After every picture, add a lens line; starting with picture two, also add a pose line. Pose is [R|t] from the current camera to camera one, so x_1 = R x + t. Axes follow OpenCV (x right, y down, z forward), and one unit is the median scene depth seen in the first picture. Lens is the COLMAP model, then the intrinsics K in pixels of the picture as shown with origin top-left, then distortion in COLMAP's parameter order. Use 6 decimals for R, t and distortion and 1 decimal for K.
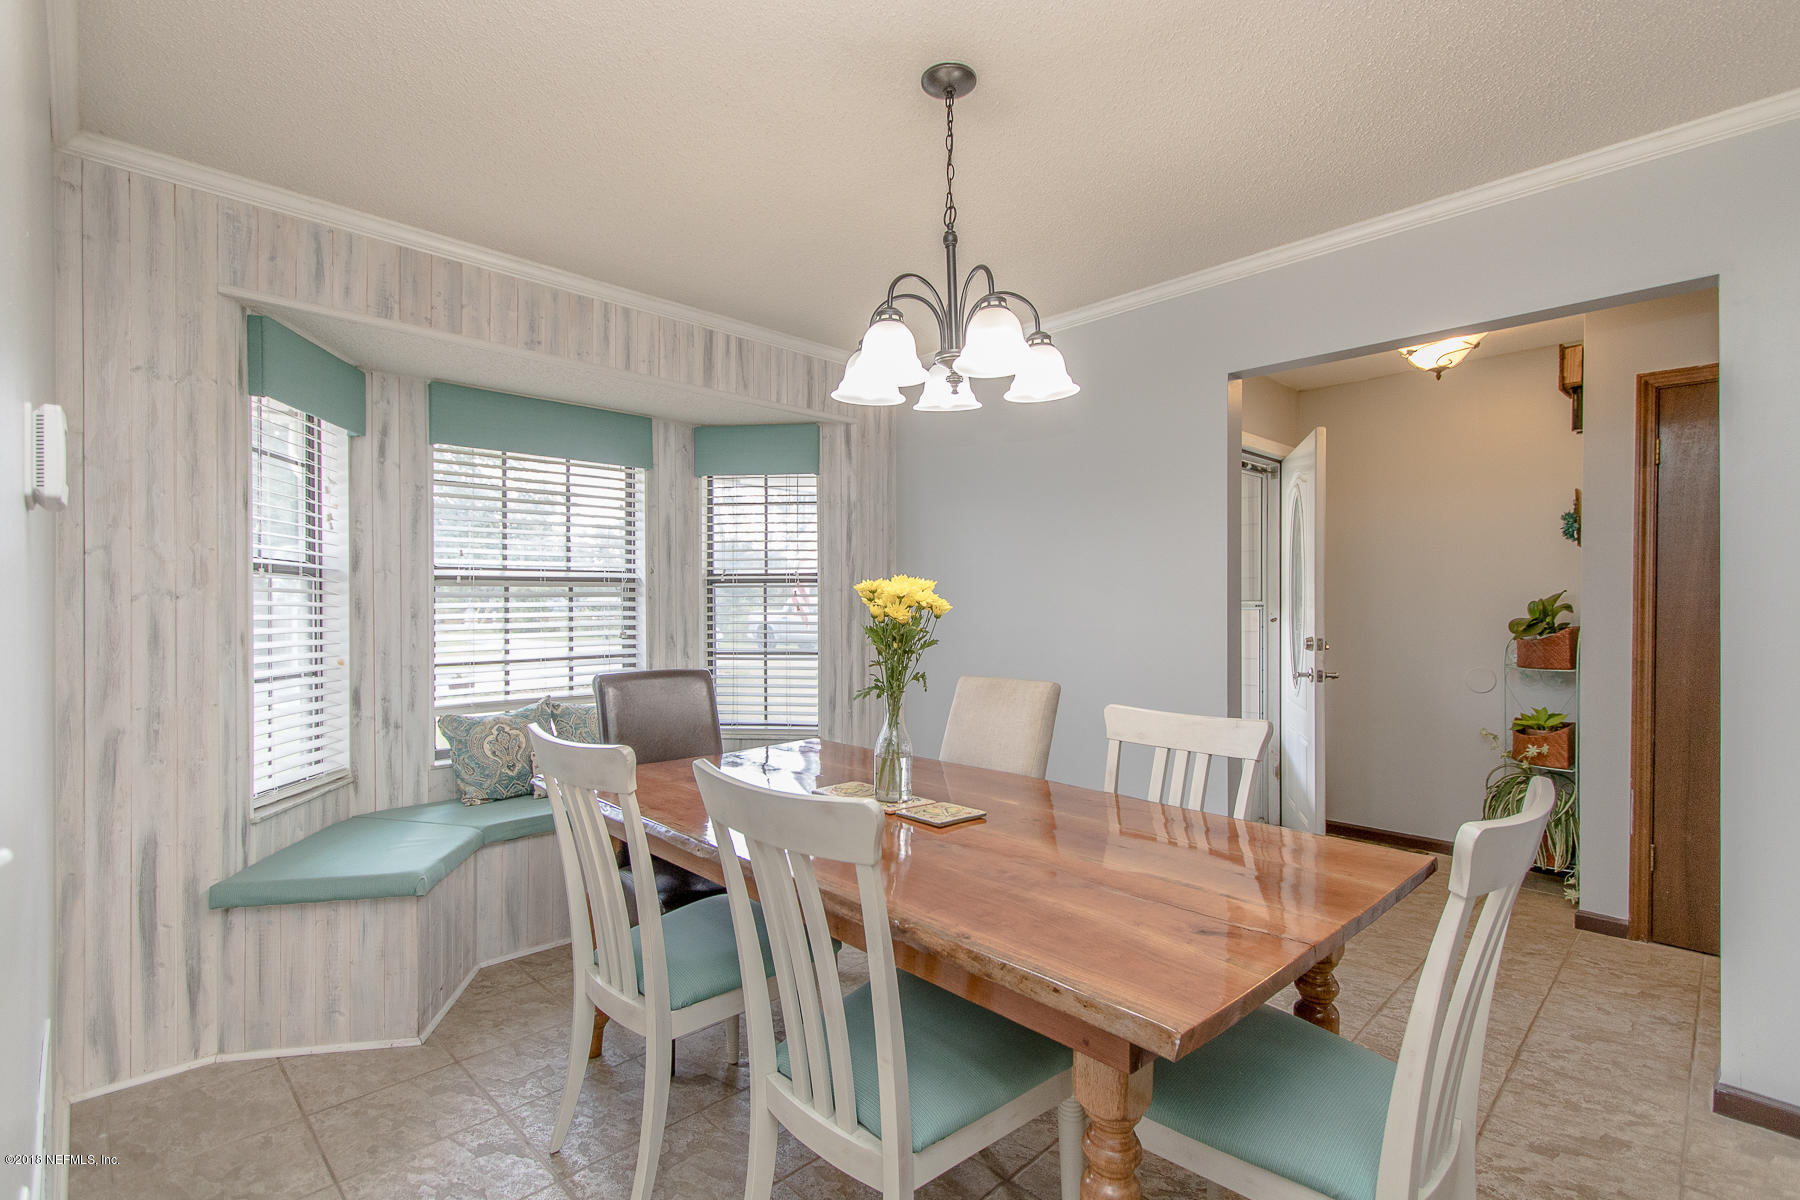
lens RADIAL K [[829.3, 0, 909.4], [0, 829.3, 590.3], [0, 0, 1]] dist [-0.008779, 0.000086]
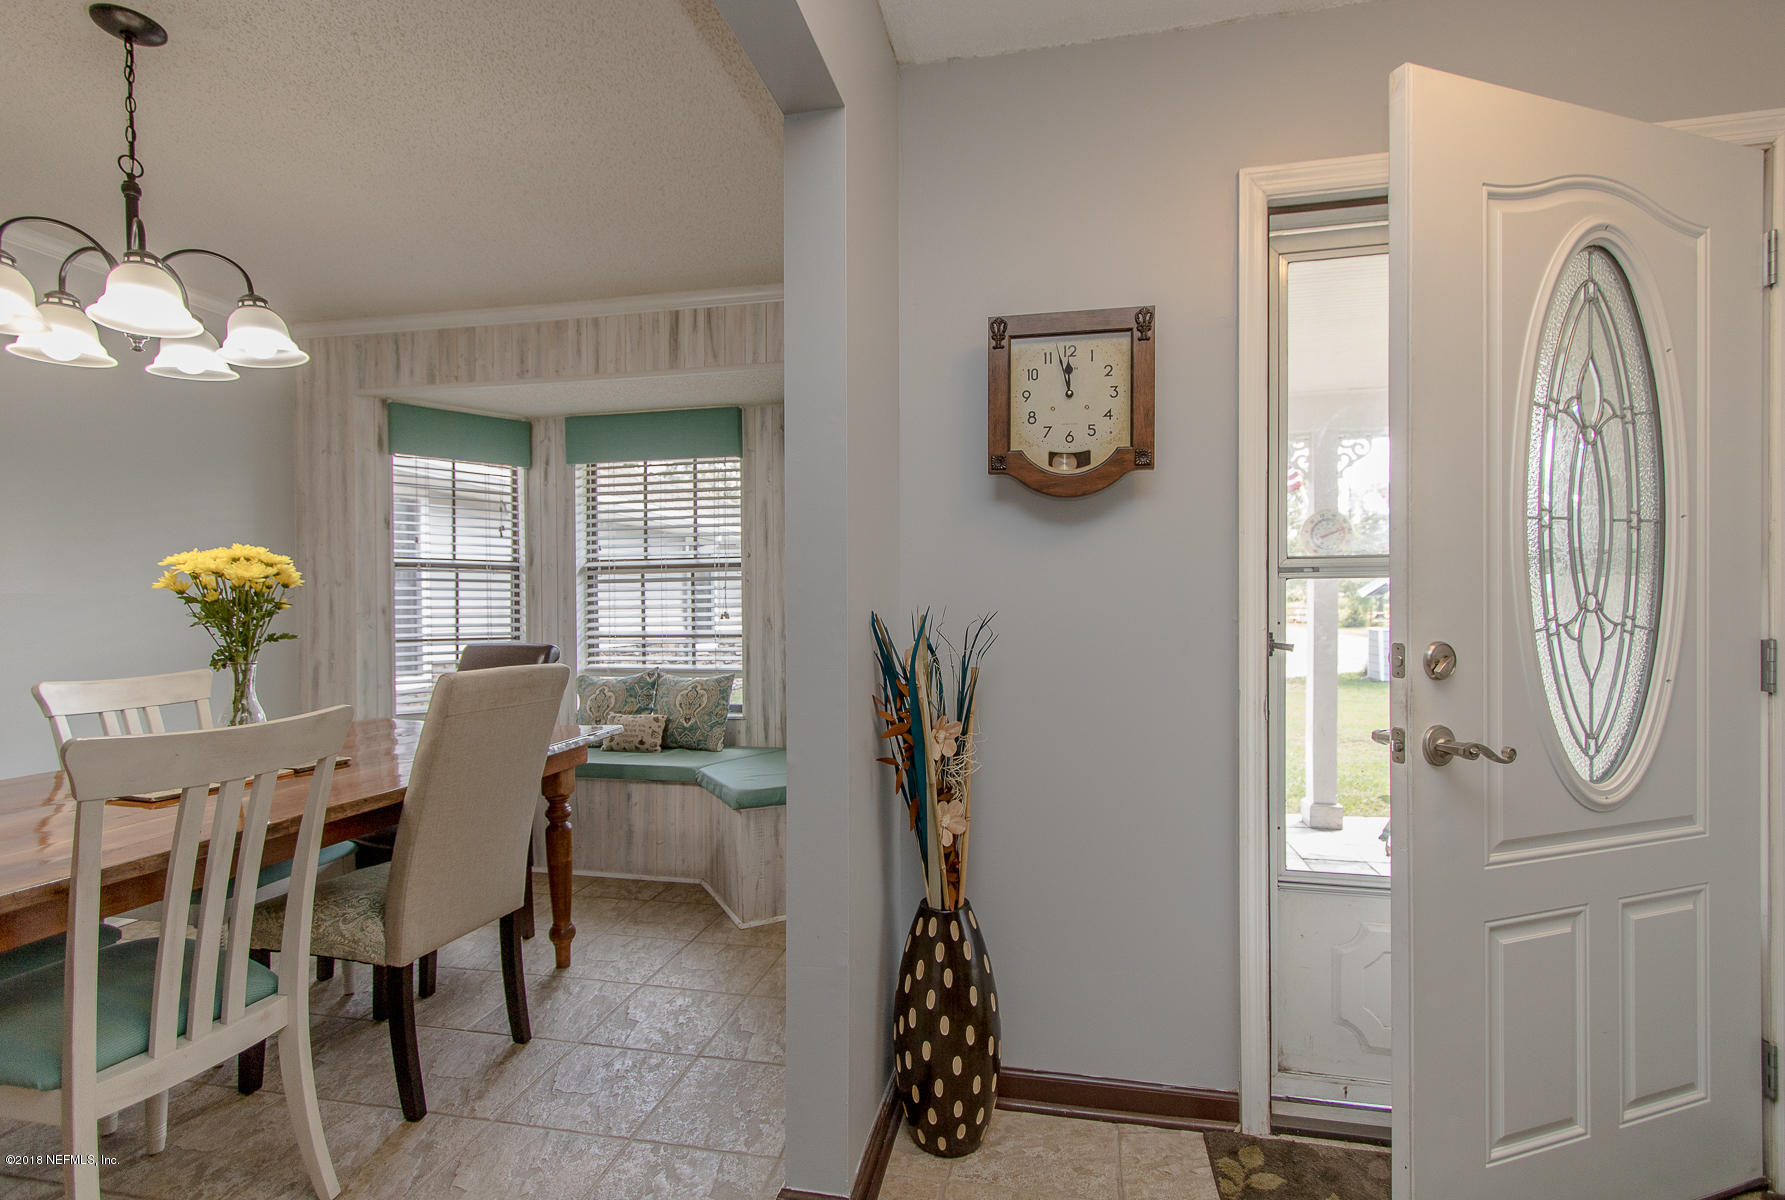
lens RADIAL K [[827.2, 0, 899.9], [0, 827.2, 610.4], [0, 0, 1]] dist [0.001367, 0.000384]
pose [[0.552488, 0.008064, -0.833482, 0.832104], [0.022492, 0.999445, 0.024580, 0.032037], [0.833218, -0.032327, 0.551999, 0.742408]]
